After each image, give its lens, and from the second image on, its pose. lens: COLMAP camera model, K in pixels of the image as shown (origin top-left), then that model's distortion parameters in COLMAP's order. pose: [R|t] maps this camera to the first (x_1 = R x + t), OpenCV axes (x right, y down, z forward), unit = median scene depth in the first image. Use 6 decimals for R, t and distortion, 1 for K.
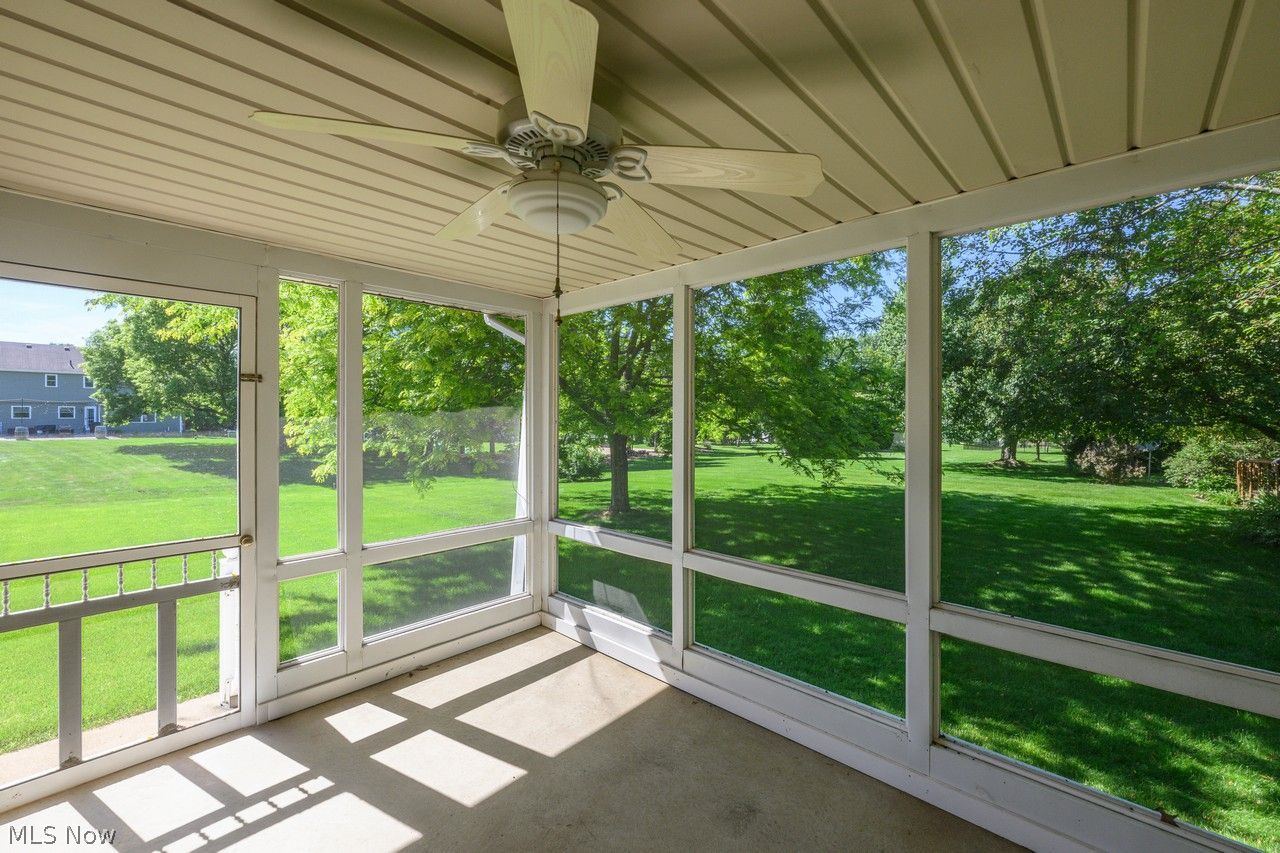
lens RADIAL K [[535.1, 0, 636.7], [0, 535.1, 415.8], [0, 0, 1]] dist [-0.004596, -0.000421]
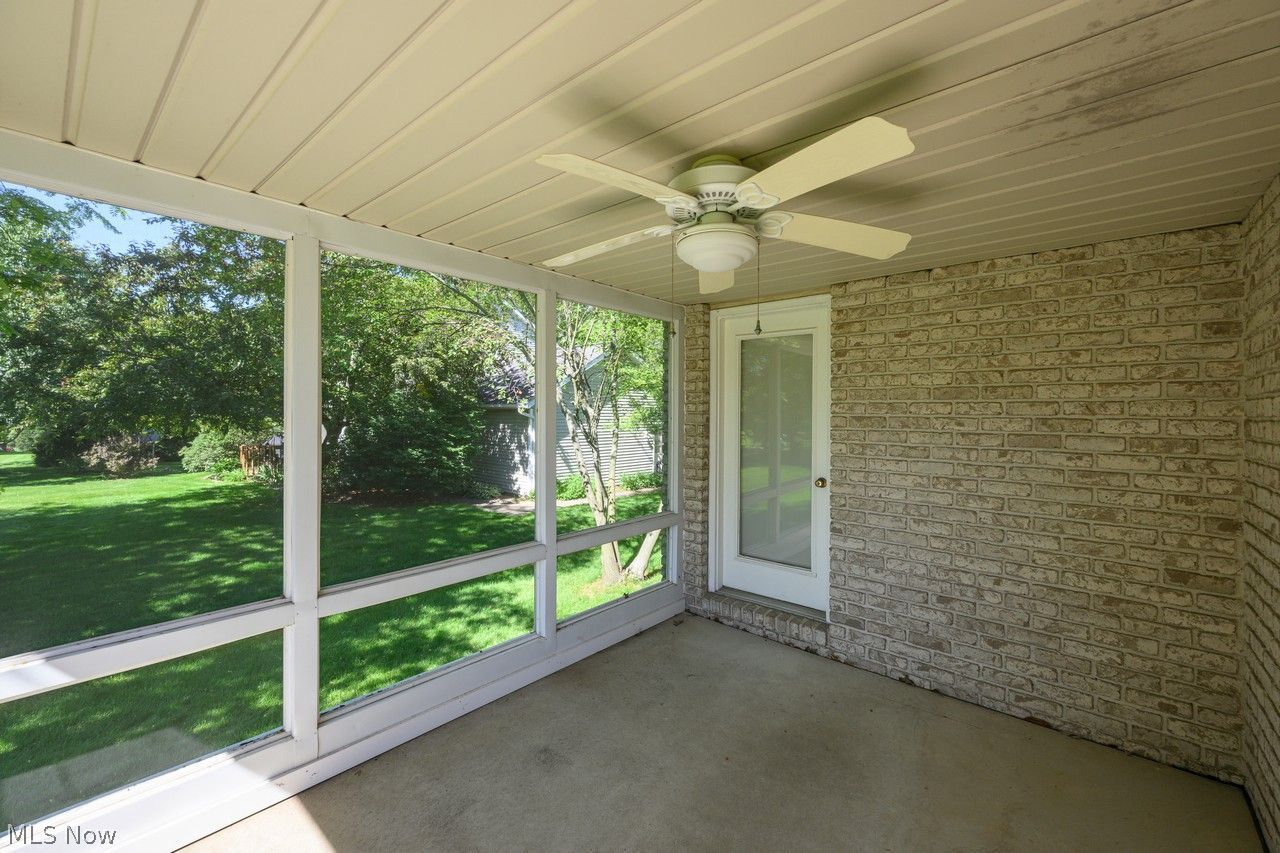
lens RADIAL K [[507.5, 0, 639.5], [0, 507.5, 424.5], [0, 0, 1]] dist [-0.002656, -0.000606]
pose [[-0.034438, -0.026523, 0.999055, -0.483805], [-0.004256, 0.999643, 0.026392, -0.003710], [-0.999398, -0.003343, -0.034538, 0.455262]]
